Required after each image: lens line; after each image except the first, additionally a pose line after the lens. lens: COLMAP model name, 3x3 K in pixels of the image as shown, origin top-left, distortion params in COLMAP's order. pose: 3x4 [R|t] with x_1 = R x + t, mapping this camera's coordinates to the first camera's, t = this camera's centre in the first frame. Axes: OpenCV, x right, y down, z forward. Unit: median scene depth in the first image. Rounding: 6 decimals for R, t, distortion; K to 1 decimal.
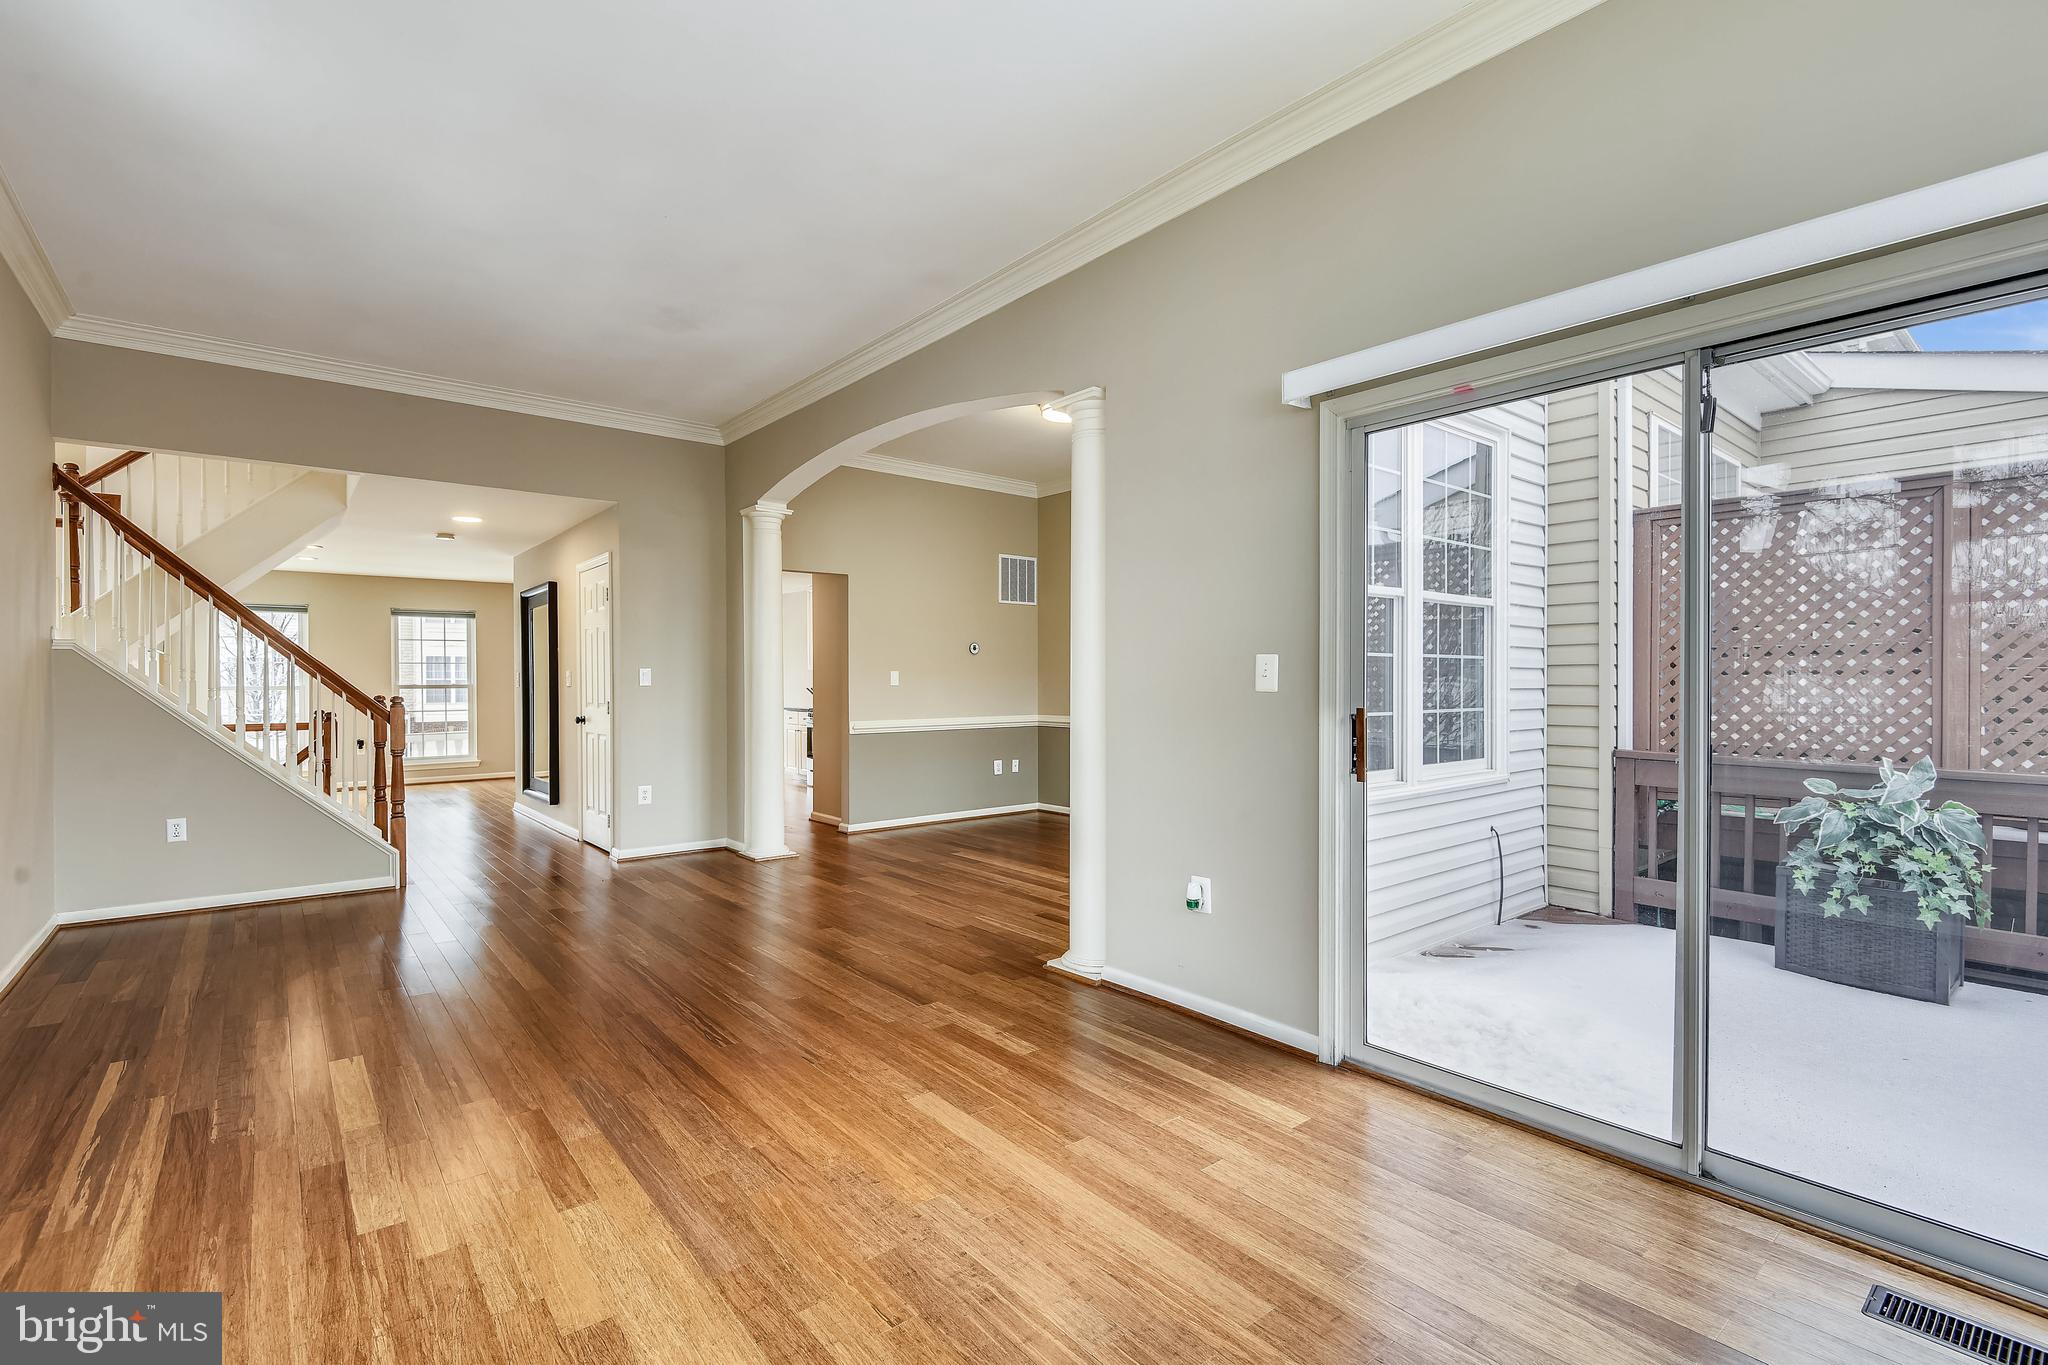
lens RADIAL K [[930.6, 0, 1031.3], [0, 930.6, 682.2], [0, 0, 1]] dist [0.036041, -0.023748]
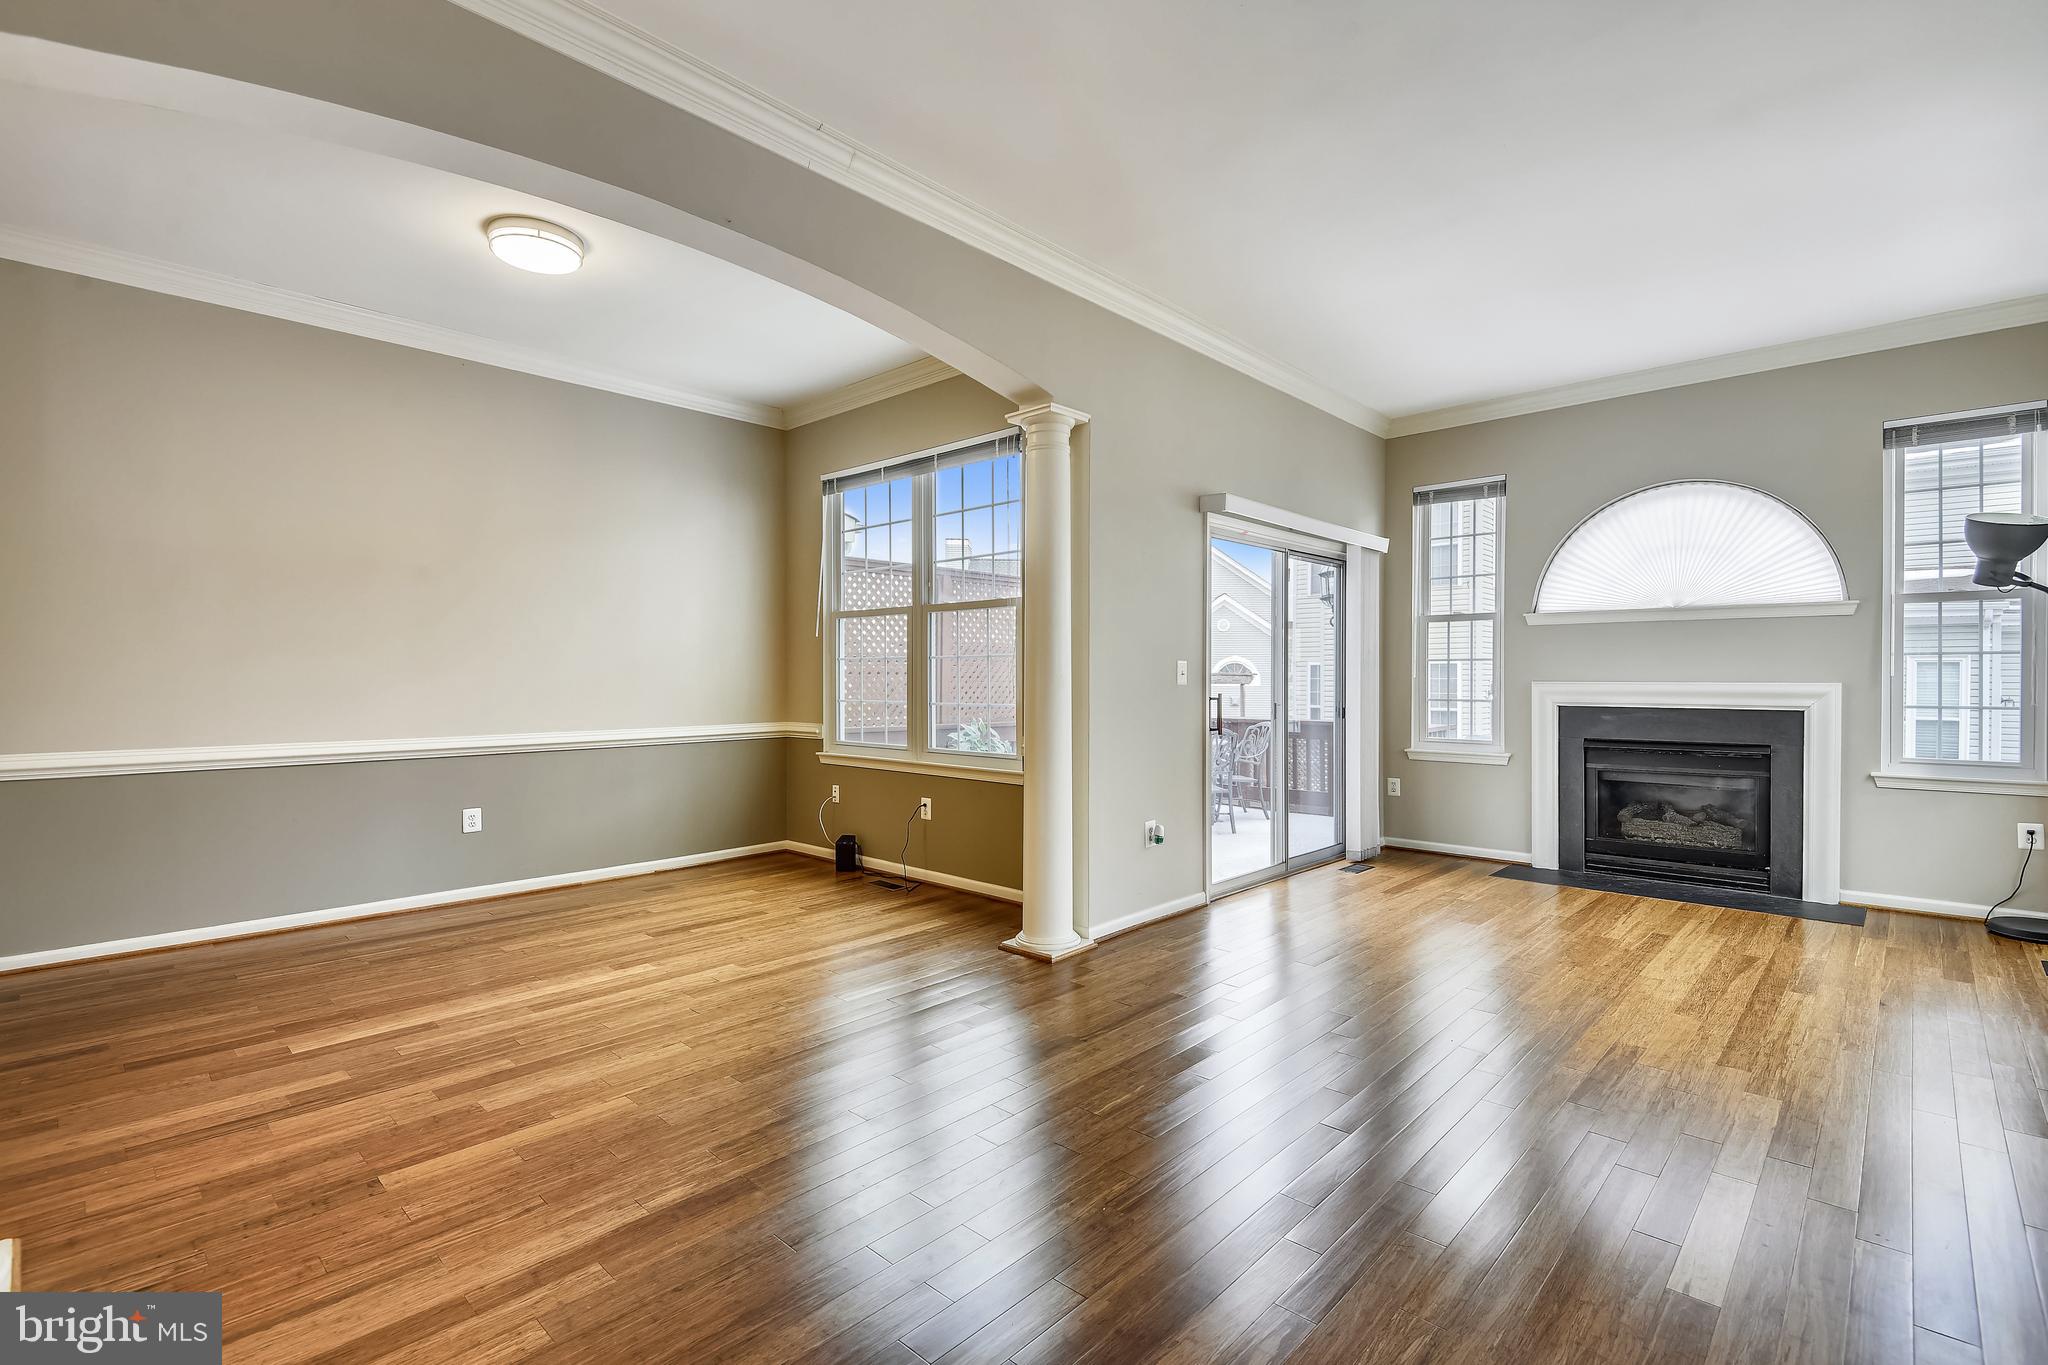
lens RADIAL K [[930.6, 0, 1031.3], [0, 930.6, 682.2], [0, 0, 1]] dist [0.036041, -0.023748]
pose [[-0.130311, -0.003823, 0.991466, -0.526158], [0.001793, 0.999990, 0.004092, -0.000642], [-0.991472, 0.002311, -0.130303, 0.618352]]
